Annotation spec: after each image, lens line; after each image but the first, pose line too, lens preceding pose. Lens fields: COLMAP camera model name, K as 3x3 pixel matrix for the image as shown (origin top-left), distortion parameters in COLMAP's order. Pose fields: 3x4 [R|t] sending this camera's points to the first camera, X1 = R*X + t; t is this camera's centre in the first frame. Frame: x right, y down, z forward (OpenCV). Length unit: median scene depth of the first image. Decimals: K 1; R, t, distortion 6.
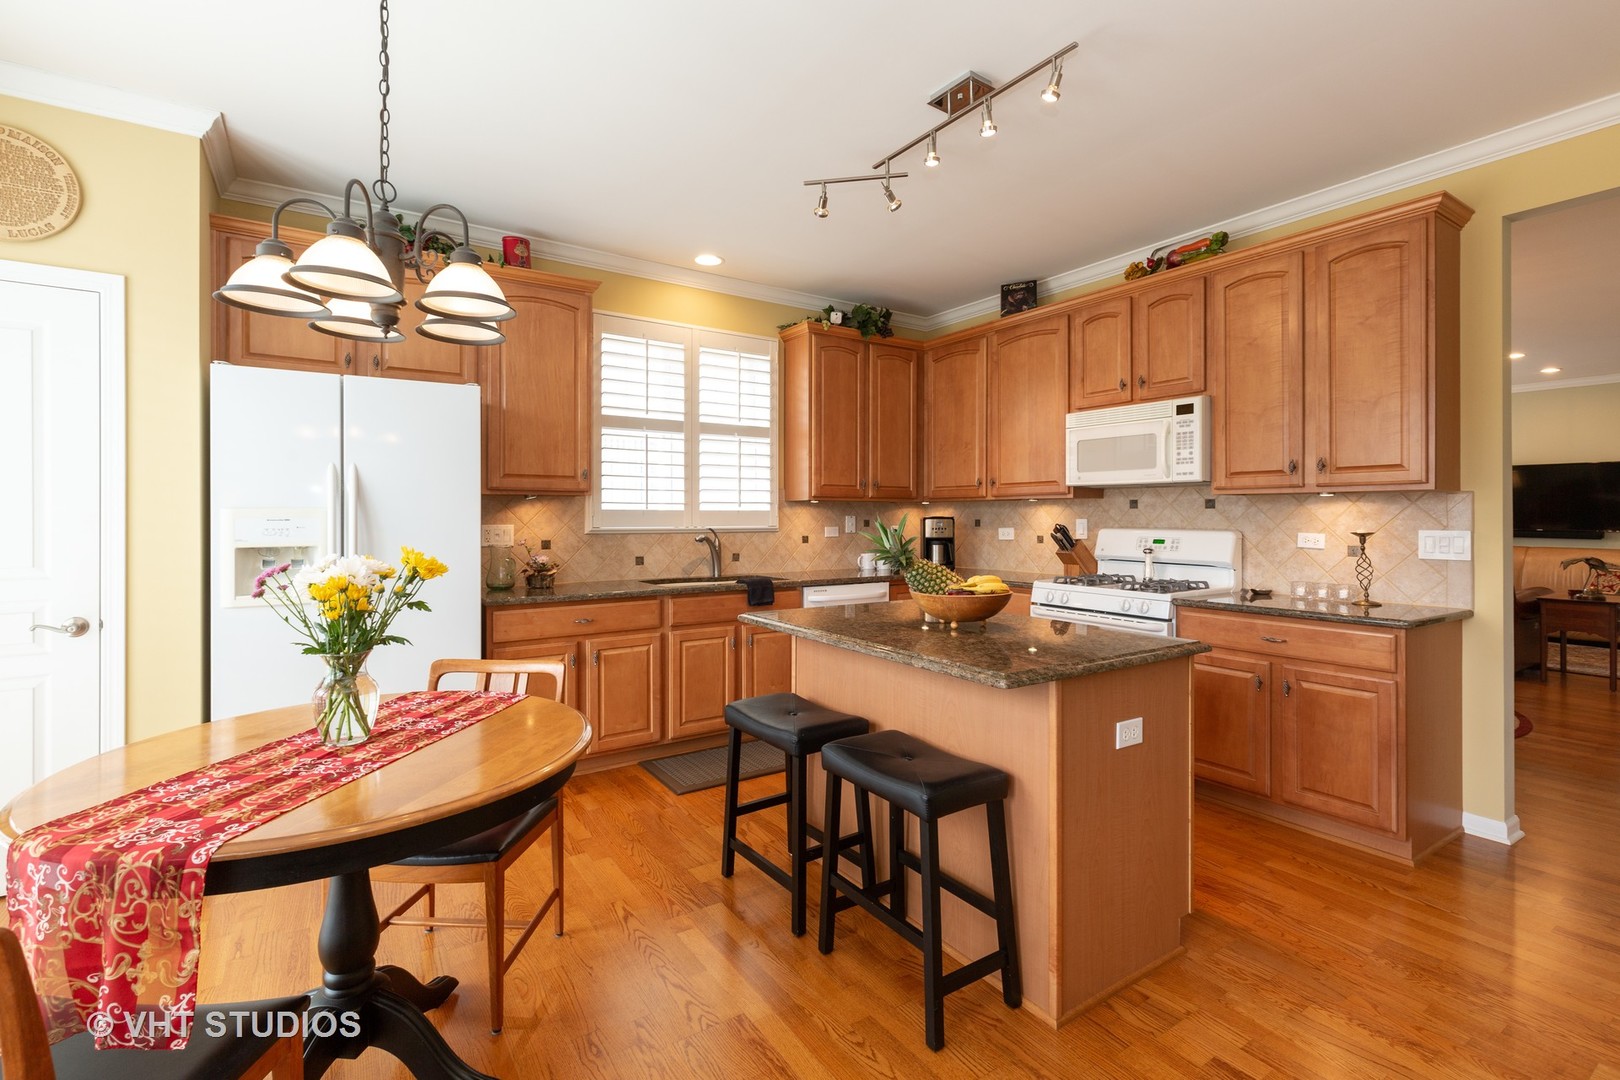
lens RADIAL K [[735.4, 0, 812.7], [0, 735.4, 515.5], [0, 0, 1]] dist [0.012520, -0.001506]
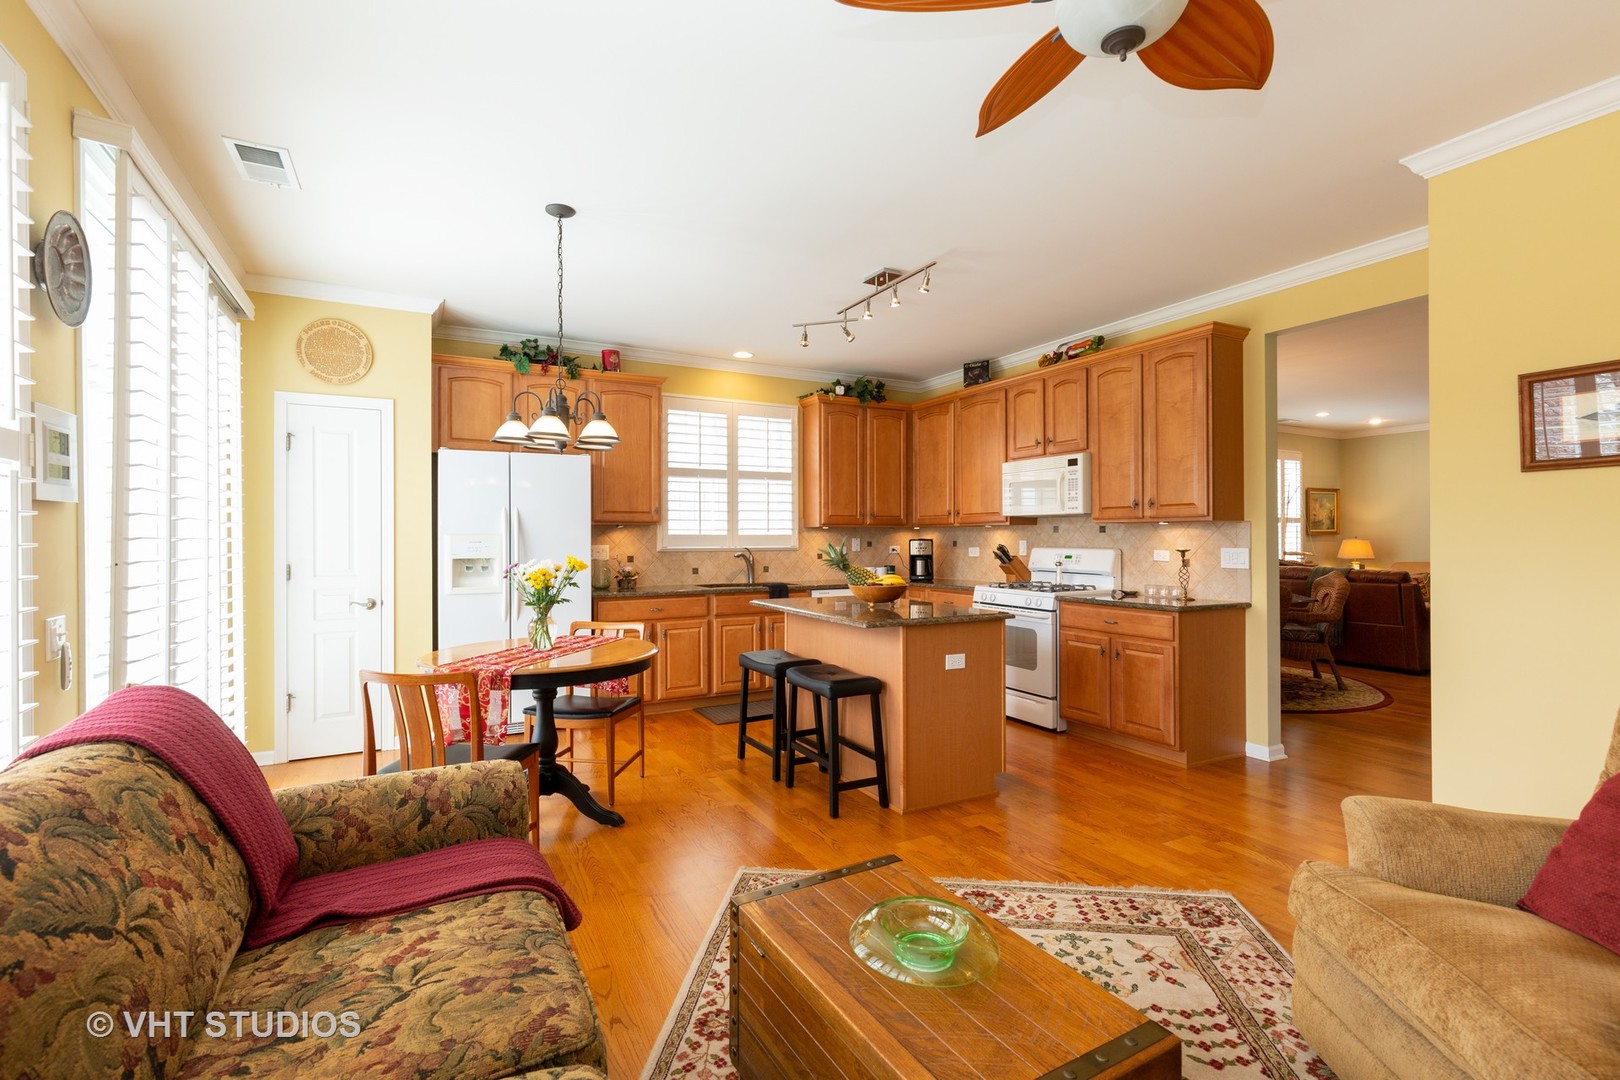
lens RADIAL K [[735.4, 0, 809.9], [0, 735.4, 537.7], [0, 0, 1]] dist [0.012520, -0.001506]
pose [[0.995122, -0.002323, -0.098627, 0.161712], [0.002404, 0.999997, 0.000701, -0.002947], [0.098625, -0.000935, 0.995124, -0.497658]]
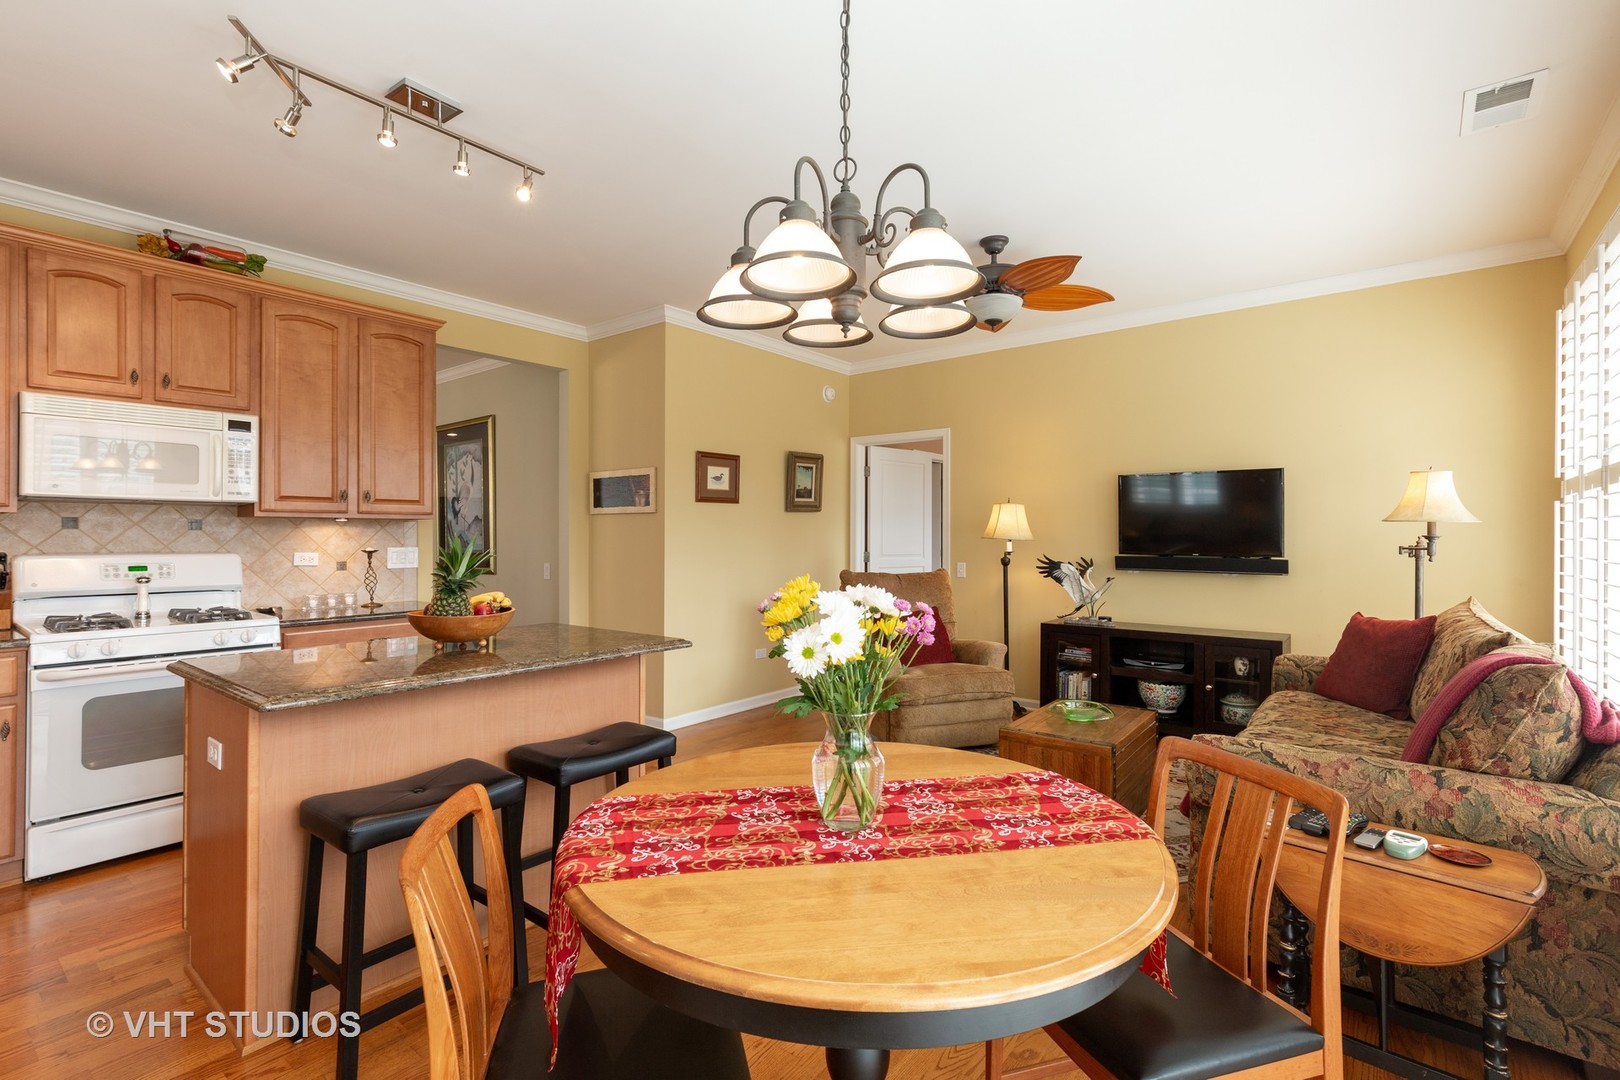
lens RADIAL K [[735.4, 0, 807.0], [0, 735.4, 534.5], [0, 0, 1]] dist [0.012520, -0.001506]
pose [[-0.299743, 0.001795, 0.954018, -0.705330], [0.001287, 0.999998, -0.001477, -0.001293], [-0.954019, 0.000785, -0.299745, 0.658388]]
